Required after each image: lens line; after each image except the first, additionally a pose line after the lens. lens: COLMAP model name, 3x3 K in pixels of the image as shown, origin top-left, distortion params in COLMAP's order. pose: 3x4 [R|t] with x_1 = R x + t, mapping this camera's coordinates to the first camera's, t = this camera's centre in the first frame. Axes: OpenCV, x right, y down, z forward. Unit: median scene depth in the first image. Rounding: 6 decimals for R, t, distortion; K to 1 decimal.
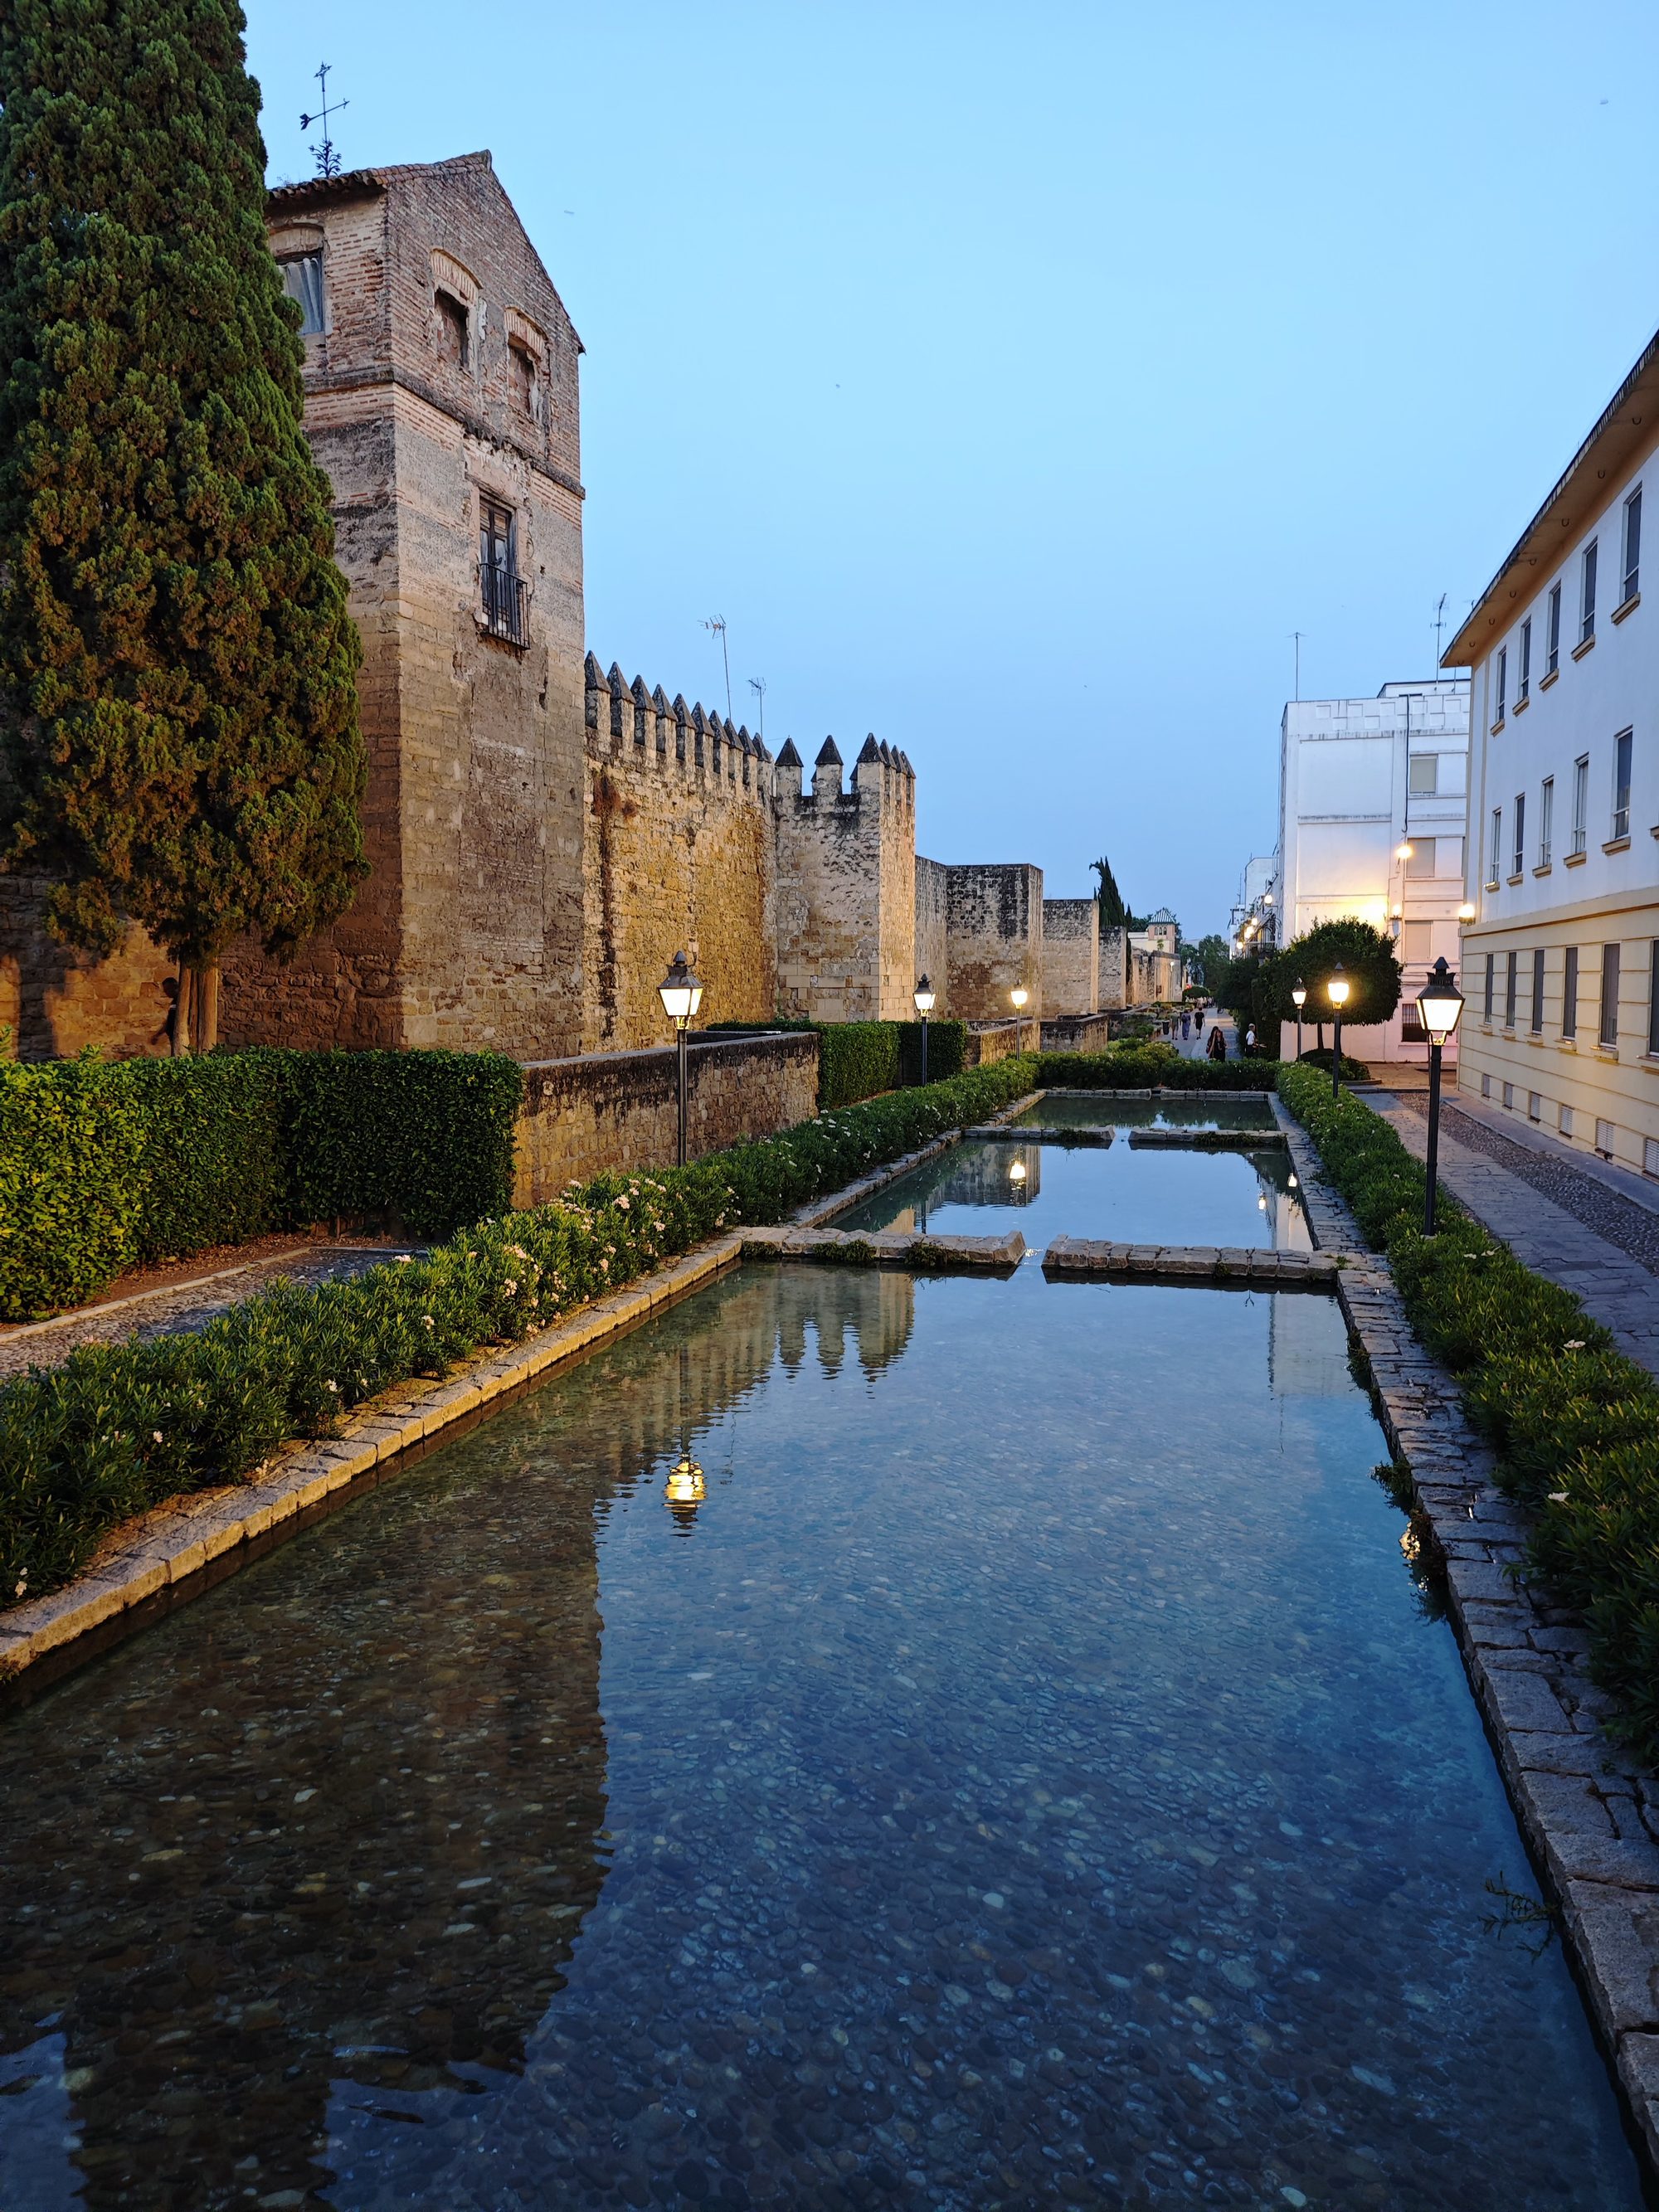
lens RADIAL K [[1501.3, 0, 824.0], [0, 1501.3, 1095.7], [0, 0, 1]] dist [0.036374, -0.042925]
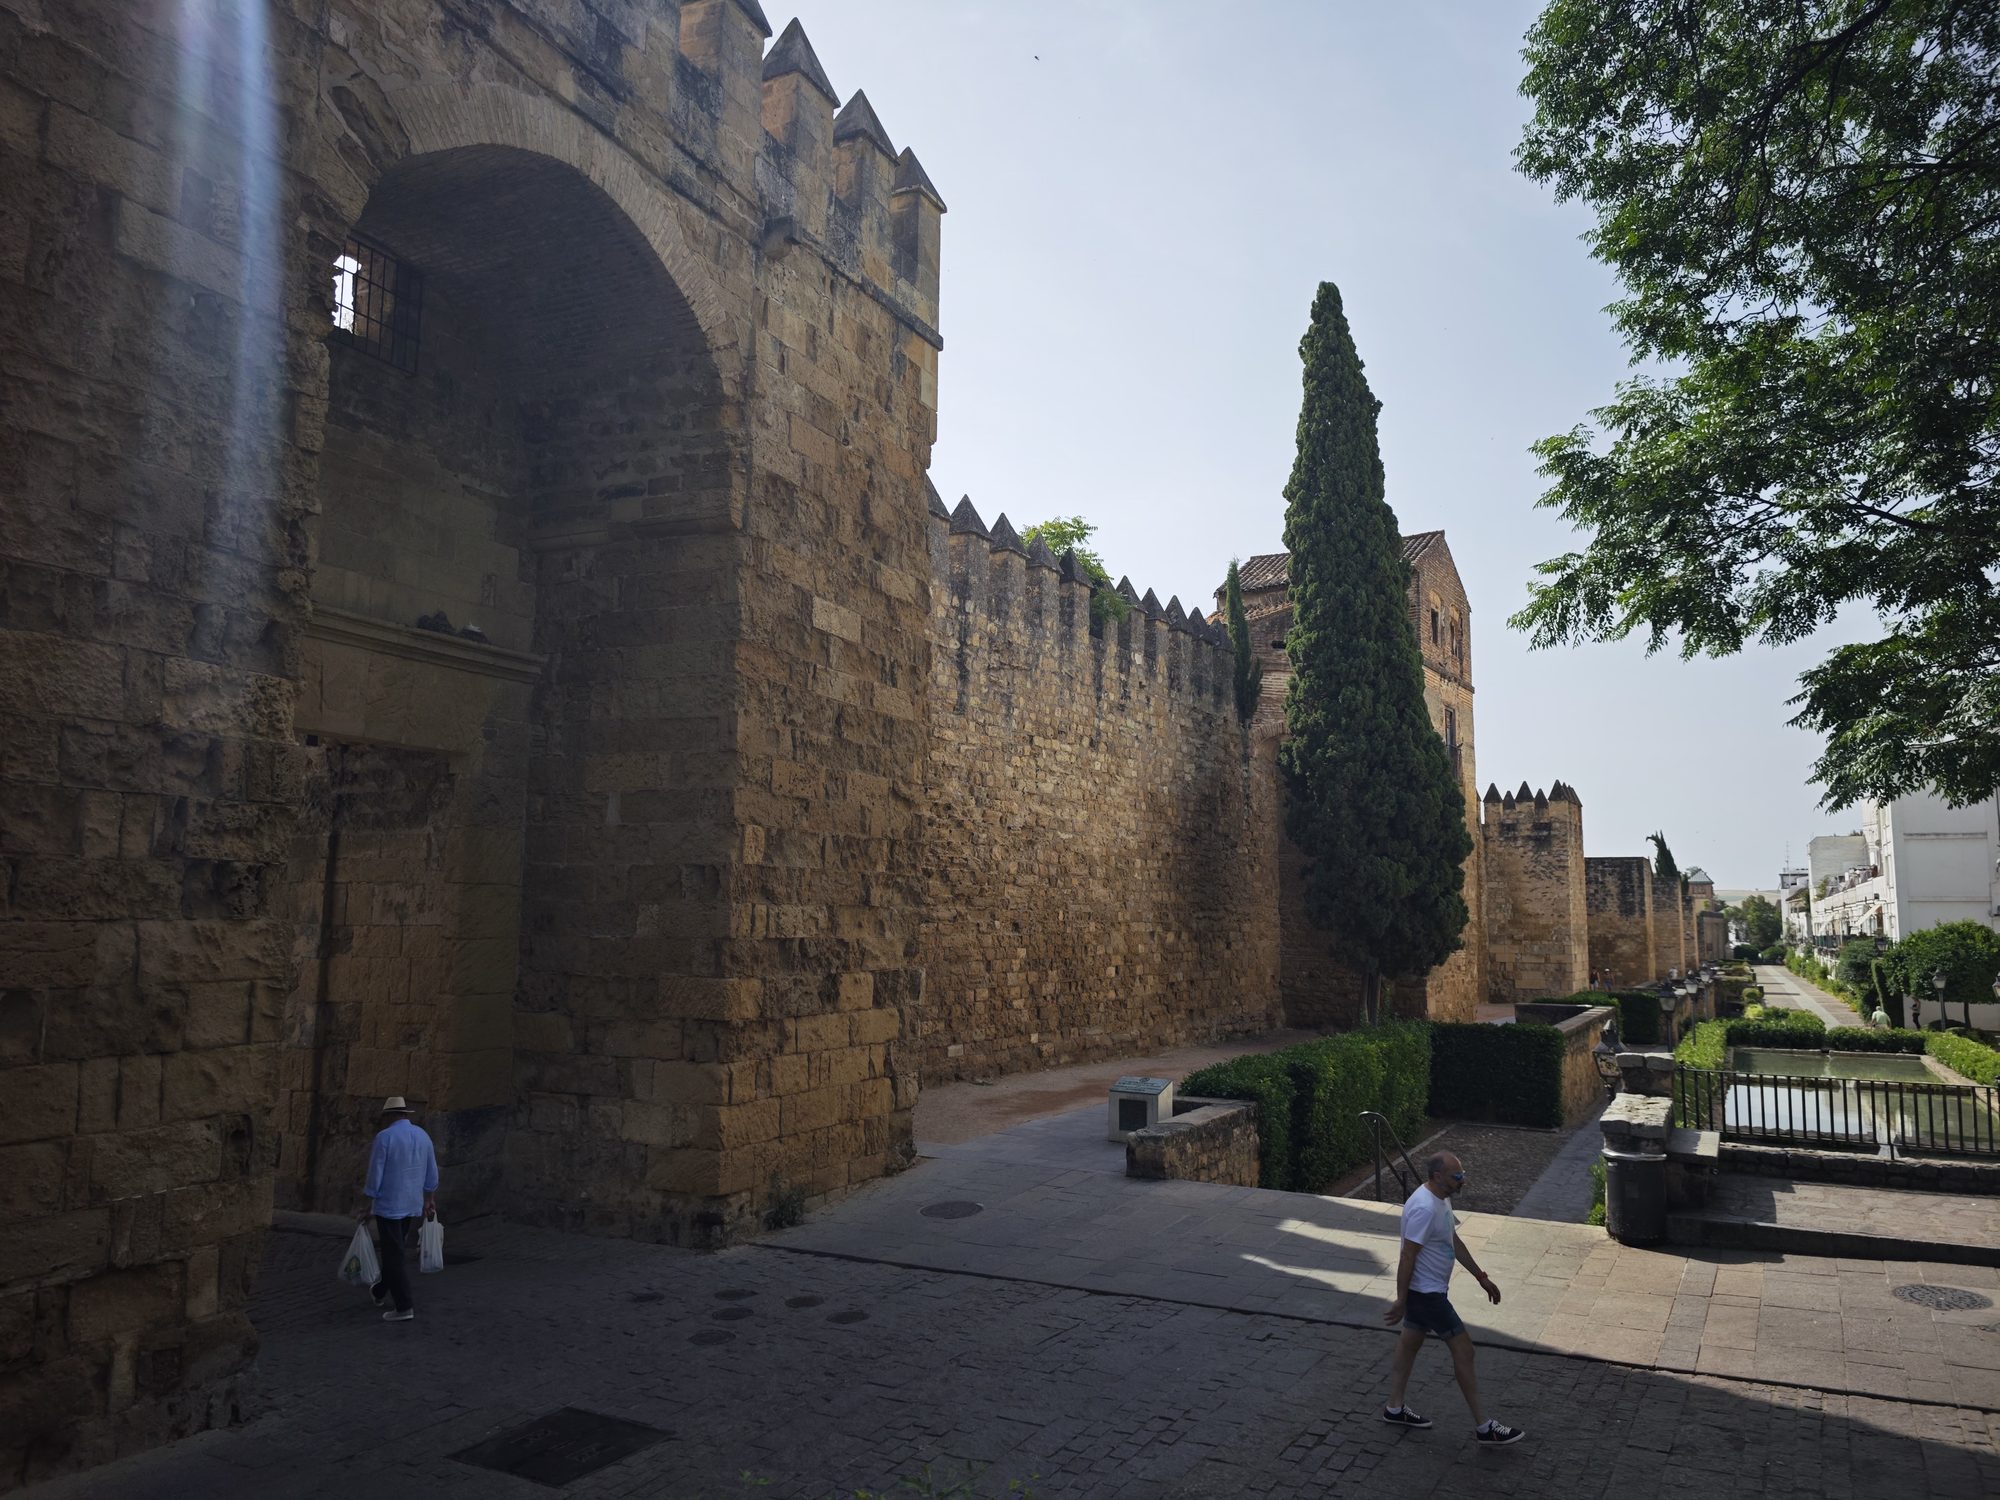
lens RADIAL K [[1357.4, 0, 978.8], [0, 1357.4, 760.0], [0, 0, 1]] dist [0.036374, -0.042925]
pose [[0.969948, -0.013177, -0.242953, -0.180034], [-0.033505, 0.981786, -0.187011, -0.004155], [0.240993, 0.189531, 0.951841, -0.334668]]
